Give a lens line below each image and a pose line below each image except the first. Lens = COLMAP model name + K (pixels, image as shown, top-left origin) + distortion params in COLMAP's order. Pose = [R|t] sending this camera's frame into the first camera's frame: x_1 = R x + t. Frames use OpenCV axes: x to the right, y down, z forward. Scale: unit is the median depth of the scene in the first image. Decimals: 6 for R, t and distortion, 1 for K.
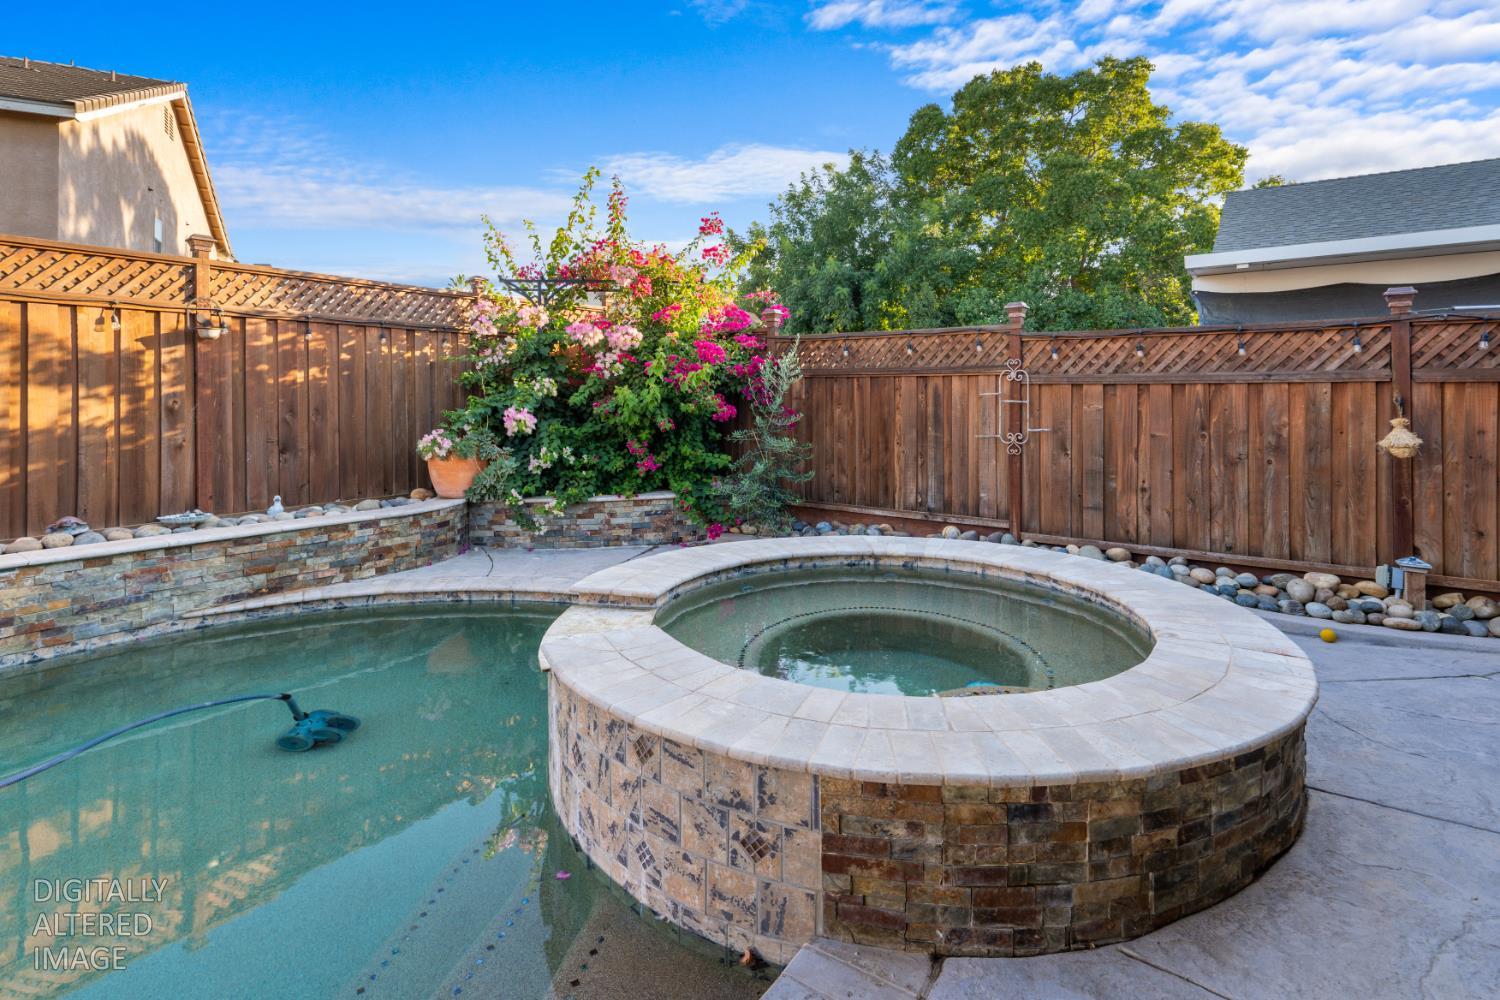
lens RADIAL K [[736.1, 0, 749.2], [0, 736.1, 395.4], [0, 0, 1]] dist [-0.000995, -0.000508]
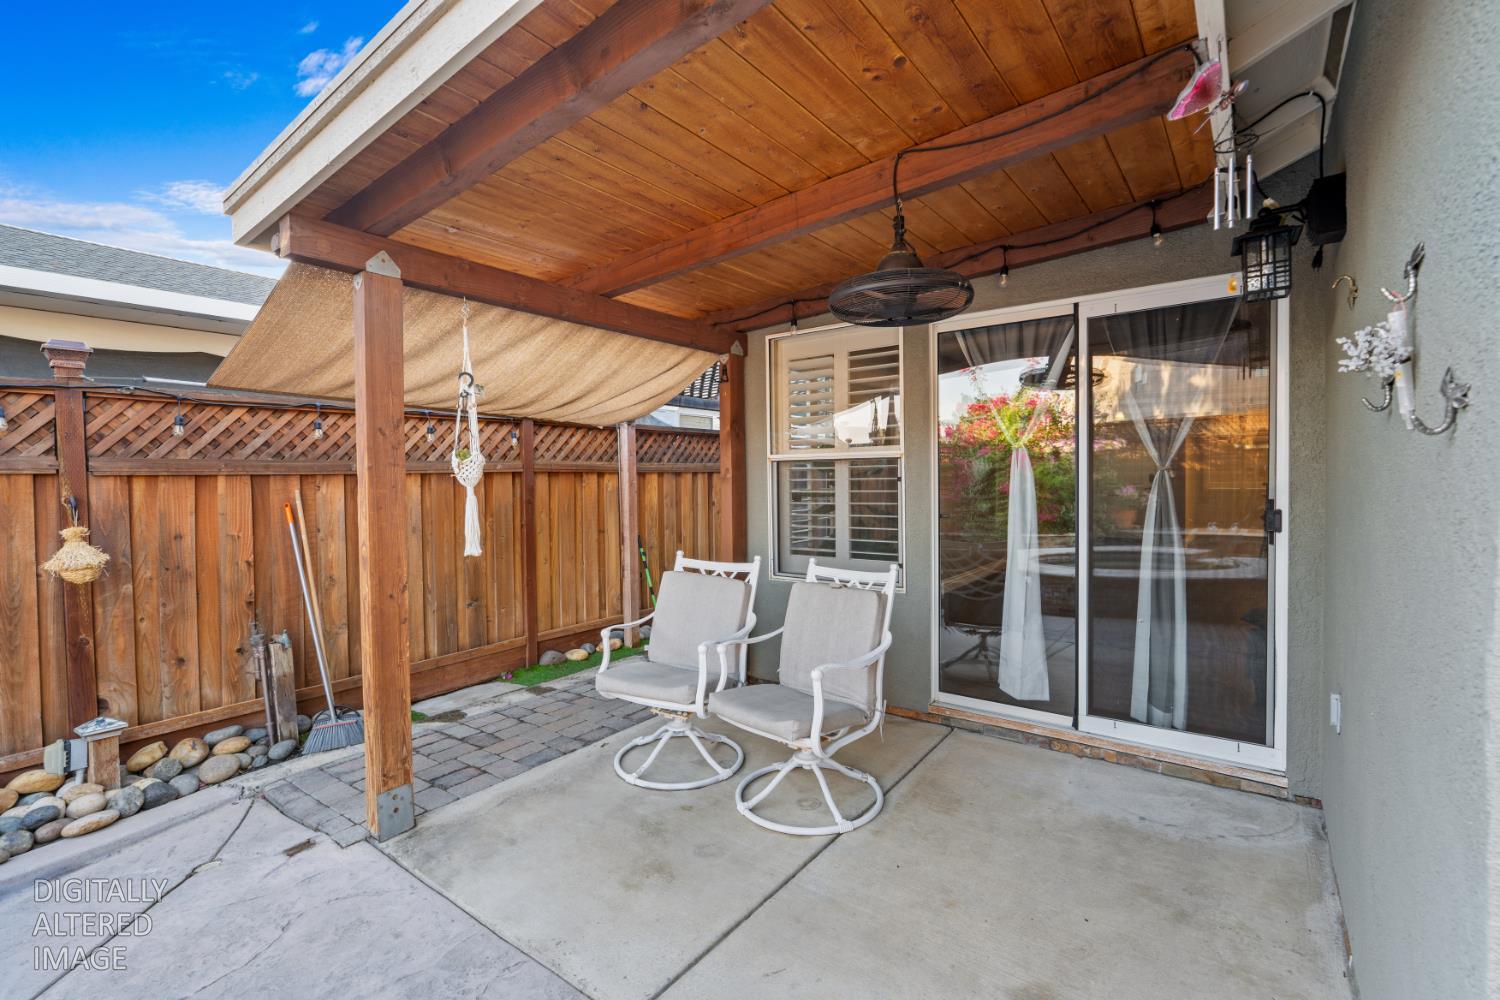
lens RADIAL K [[669.9, 0, 748.1], [0, 669.9, 490.9], [0, 0, 1]] dist [-0.001963, -0.000492]
pose [[0.024430, -0.020344, 0.999495, 0.263177], [0.013227, 0.999712, 0.020025, -0.007293], [-0.999614, 0.012731, 0.024692, 0.339710]]
